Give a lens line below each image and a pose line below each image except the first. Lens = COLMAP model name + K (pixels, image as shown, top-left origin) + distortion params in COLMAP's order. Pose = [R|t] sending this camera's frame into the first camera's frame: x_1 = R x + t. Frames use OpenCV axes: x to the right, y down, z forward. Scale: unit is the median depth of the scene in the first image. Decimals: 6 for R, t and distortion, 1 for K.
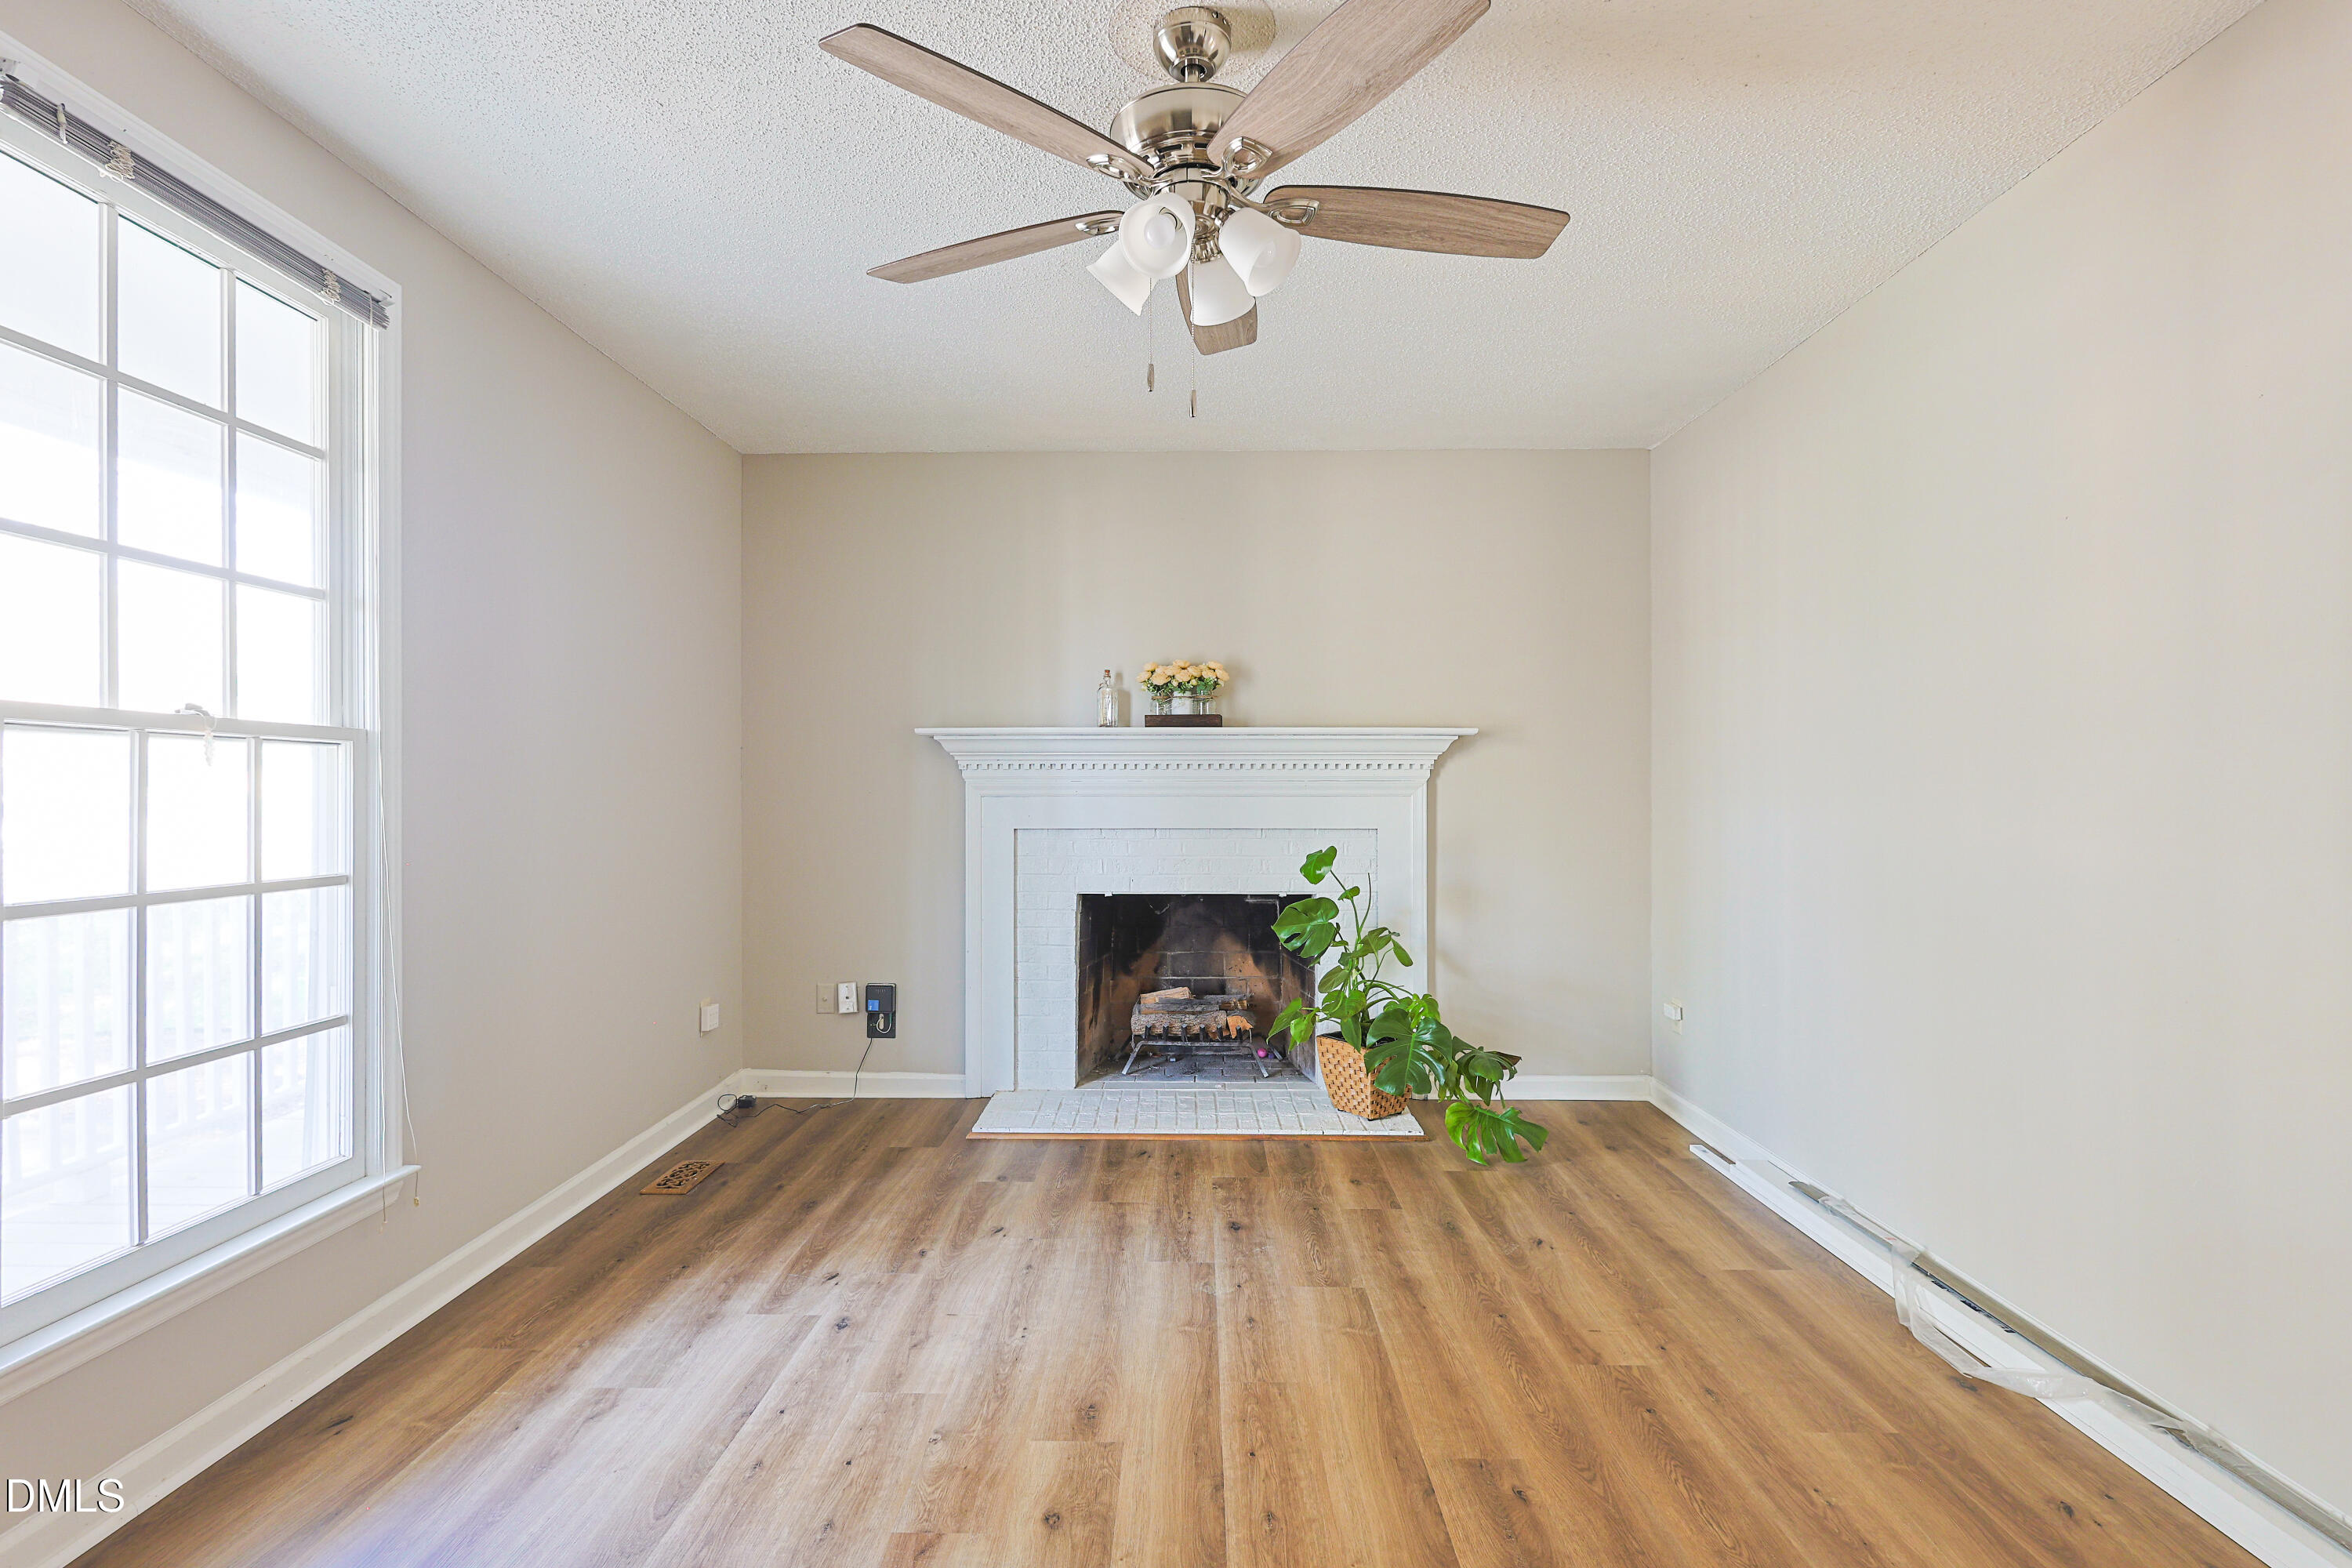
lens RADIAL K [[1178.5, 0, 1166.8], [0, 1178.5, 785.9], [0, 0, 1]] dist [-0.001659, -0.000258]
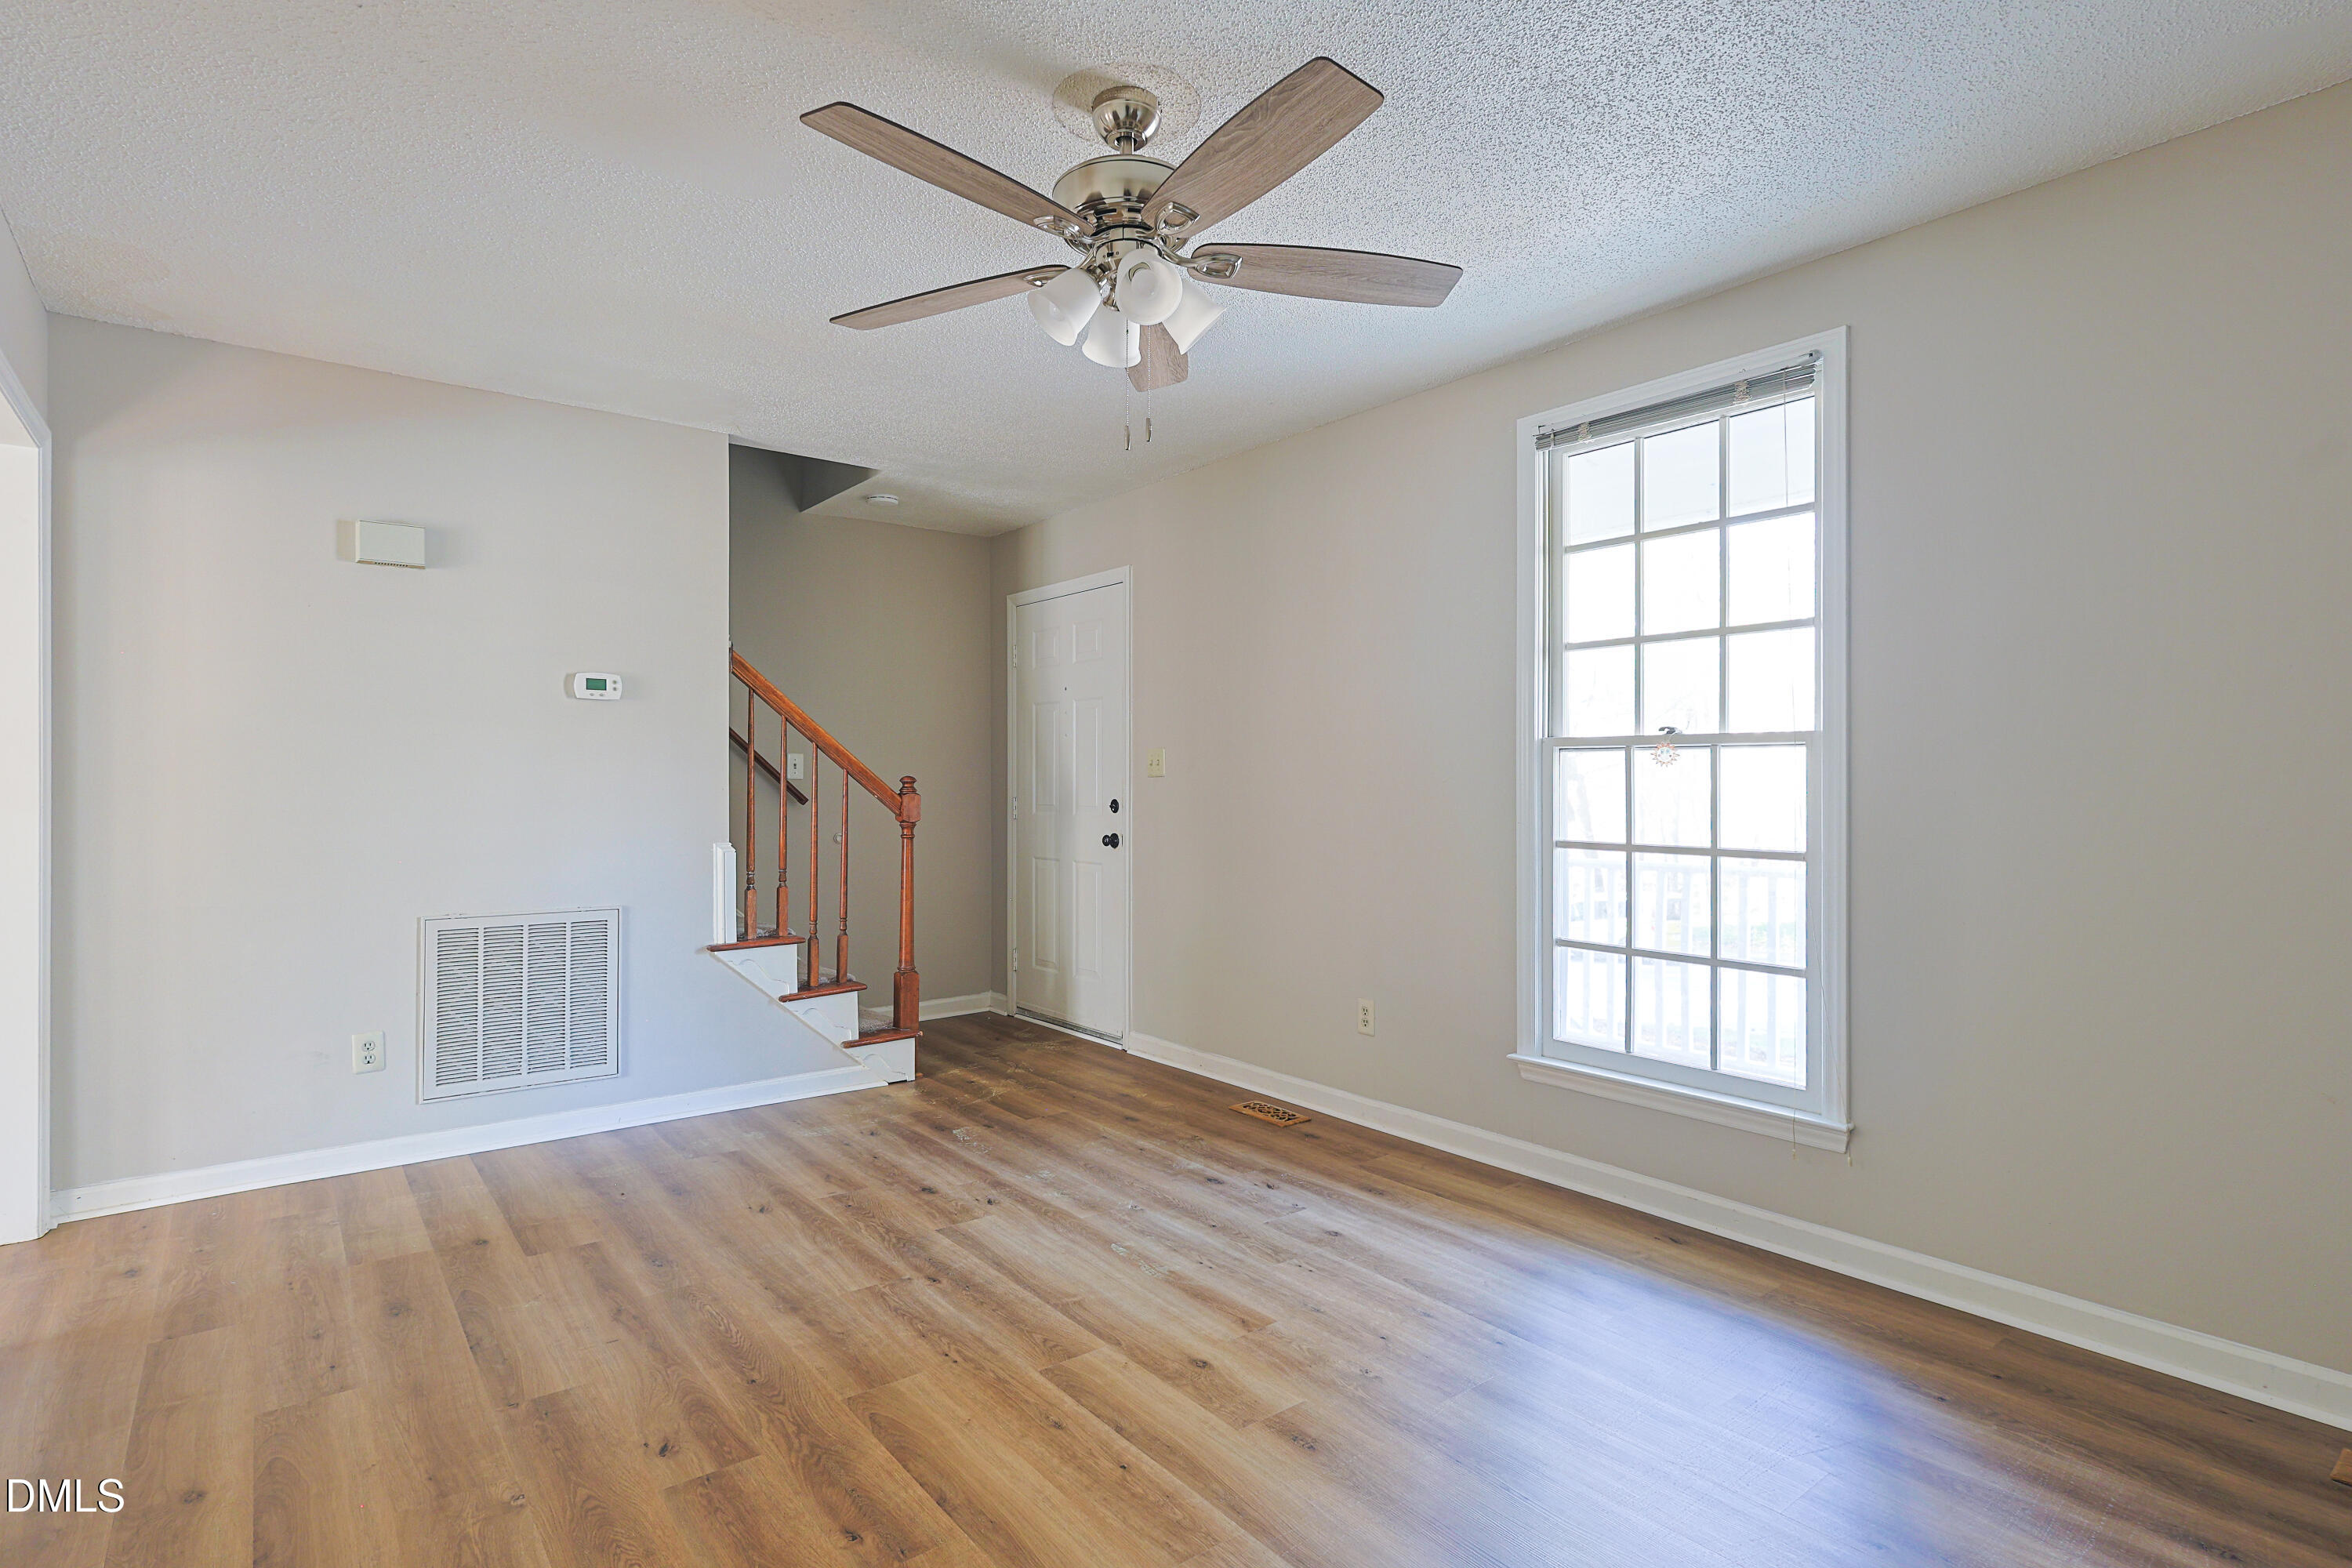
lens RADIAL K [[1178.5, 0, 1166.8], [0, 1178.5, 785.9], [0, 0, 1]] dist [-0.001659, -0.000258]
pose [[-0.778558, 0.002860, -0.627566, 0.372936], [0.003364, 0.999994, 0.000383, 0.003259], [0.627564, -0.001813, -0.778563, 1.017219]]
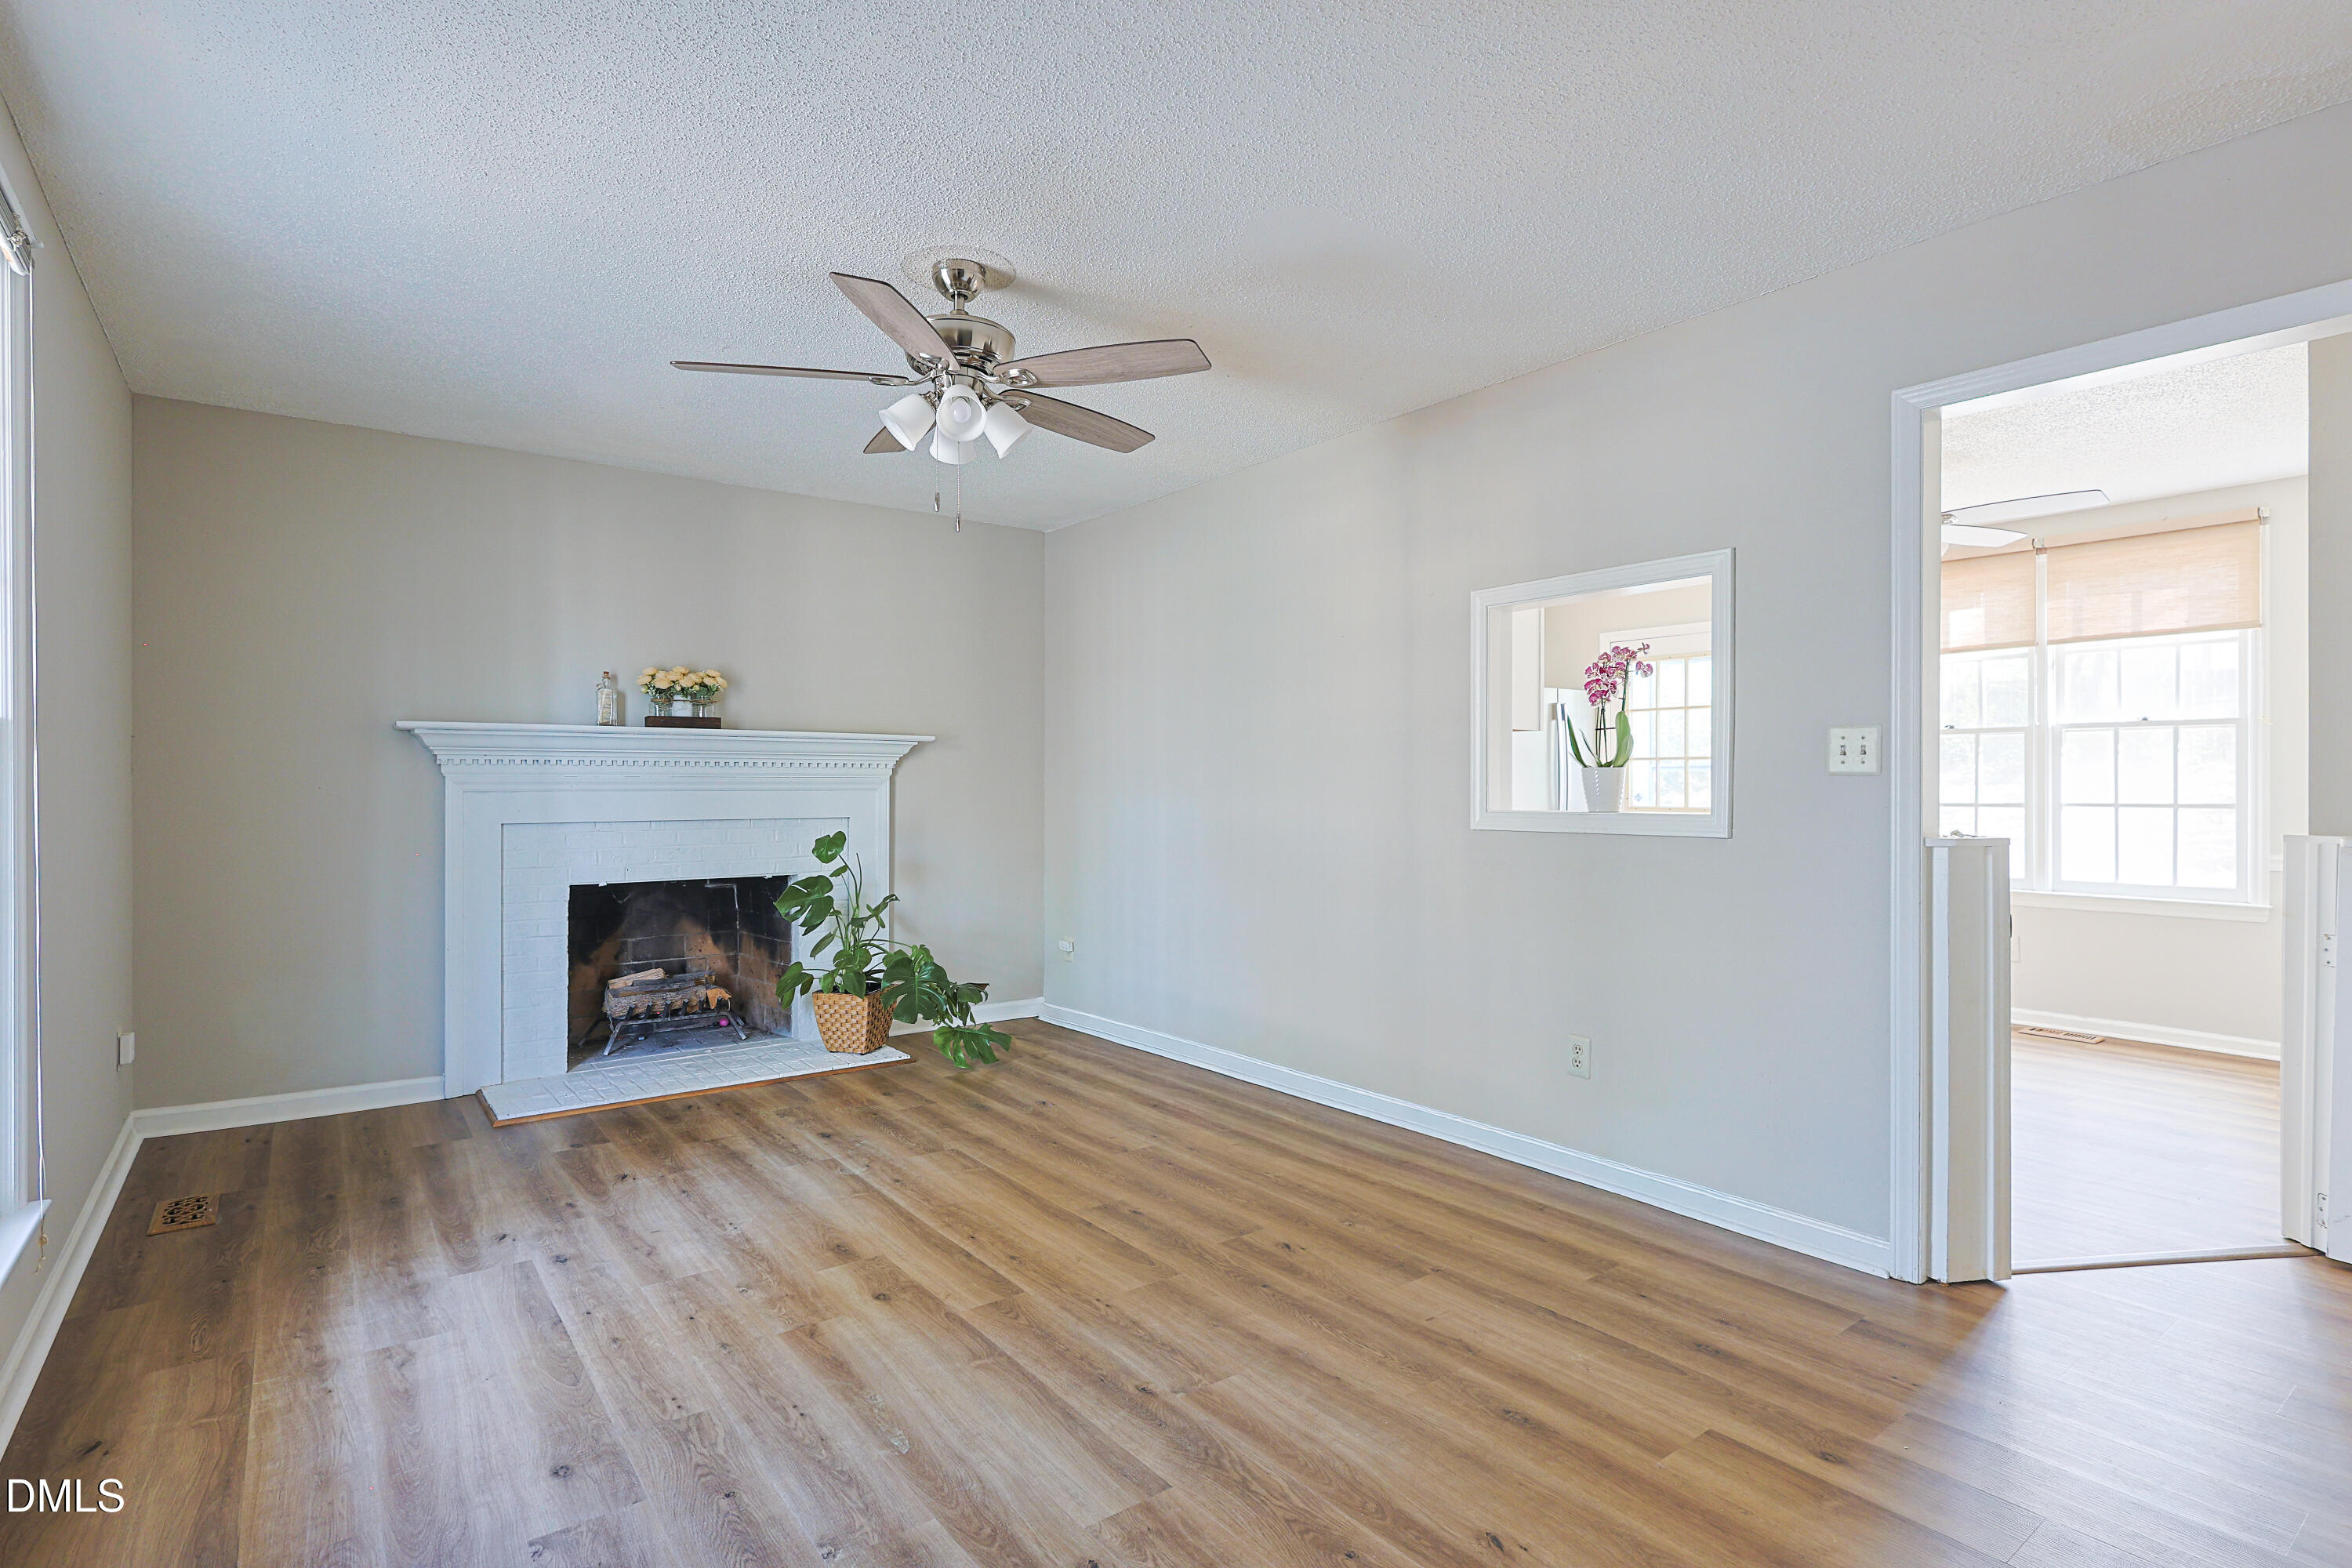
lens RADIAL K [[1162.7, 0, 1176.0], [0, 1162.7, 784.0], [0, 0, 1]] dist [0.003348, 0.000445]
pose [[0.785413, 0.000991, 0.618971, -0.357871], [-0.002003, 0.999998, 0.000942, 0.000608], [-0.618969, -0.001980, 0.785413, -0.168007]]
